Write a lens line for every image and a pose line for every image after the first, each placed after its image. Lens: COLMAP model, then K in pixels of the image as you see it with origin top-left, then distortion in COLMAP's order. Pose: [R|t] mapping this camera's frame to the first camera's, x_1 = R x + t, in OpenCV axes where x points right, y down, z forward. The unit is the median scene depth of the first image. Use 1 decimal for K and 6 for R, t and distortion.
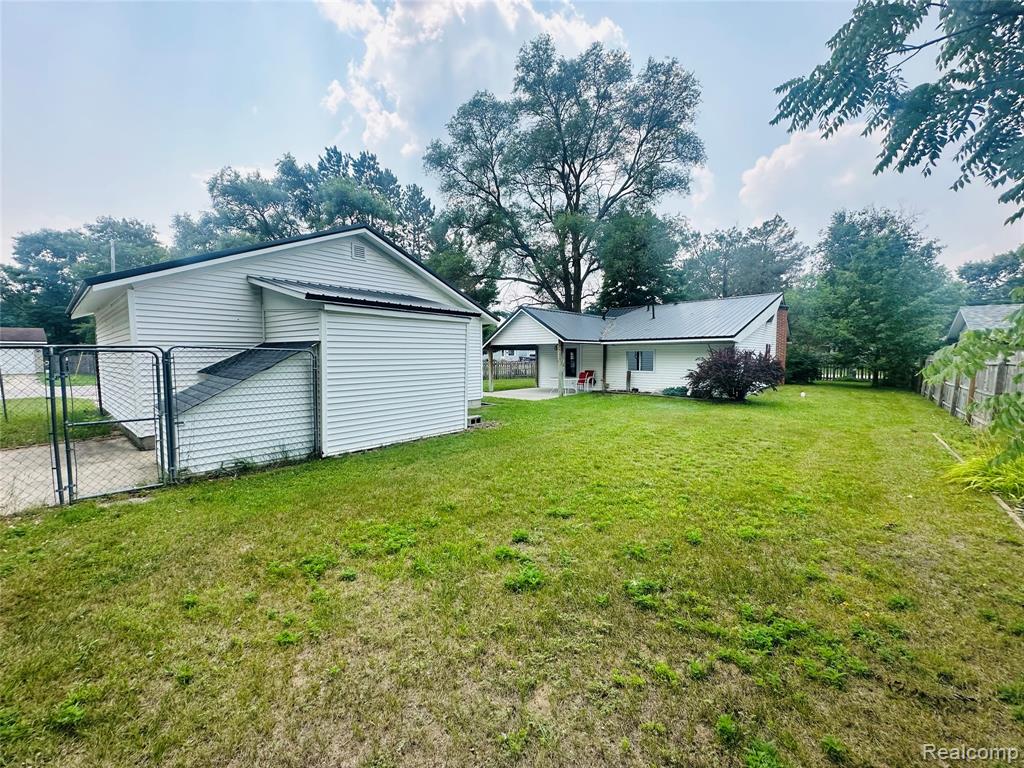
lens RADIAL K [[409.4, 0, 512.0], [0, 409.4, 384.0], [0, 0, 1]] dist [-0.003144, 0.000439]
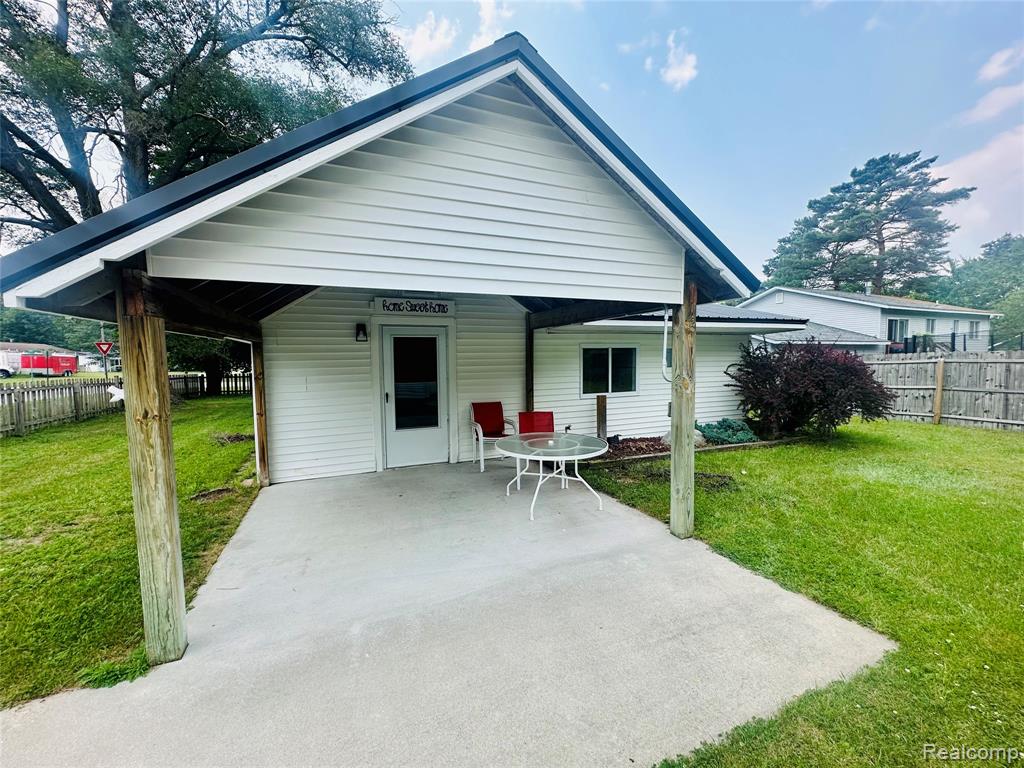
lens RADIAL K [[409.4, 0, 512.0], [0, 409.4, 384.0], [0, 0, 1]] dist [-0.003144, 0.000439]
pose [[0.429357, -0.062284, 0.900985, -0.261604], [0.072942, 0.996752, 0.034144, -0.134893], [-0.900184, 0.051060, 0.432506, 1.913098]]
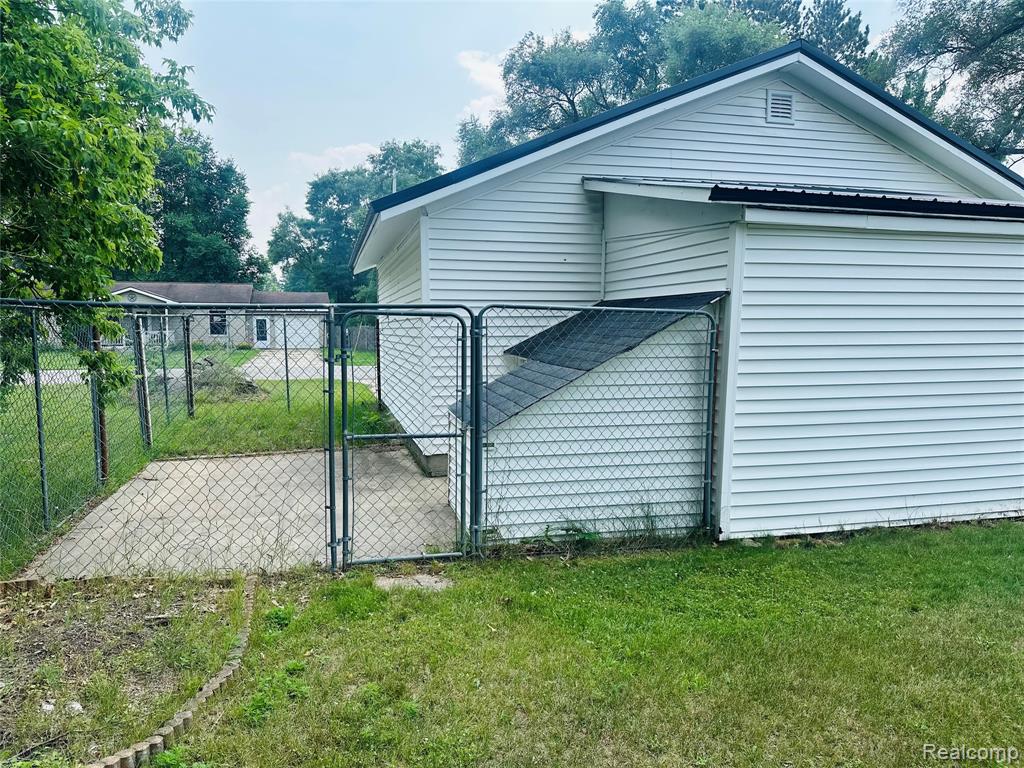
lens RADIAL K [[718.3, 0, 512.0], [0, 718.3, 384.0], [0, 0, 1]] dist [0.118885, -0.164231]
pose [[0.823306, 0.047104, -0.565640, -0.149480], [-0.041796, 0.998876, 0.022347, -0.006124], [0.566057, 0.005243, 0.824350, 0.134379]]
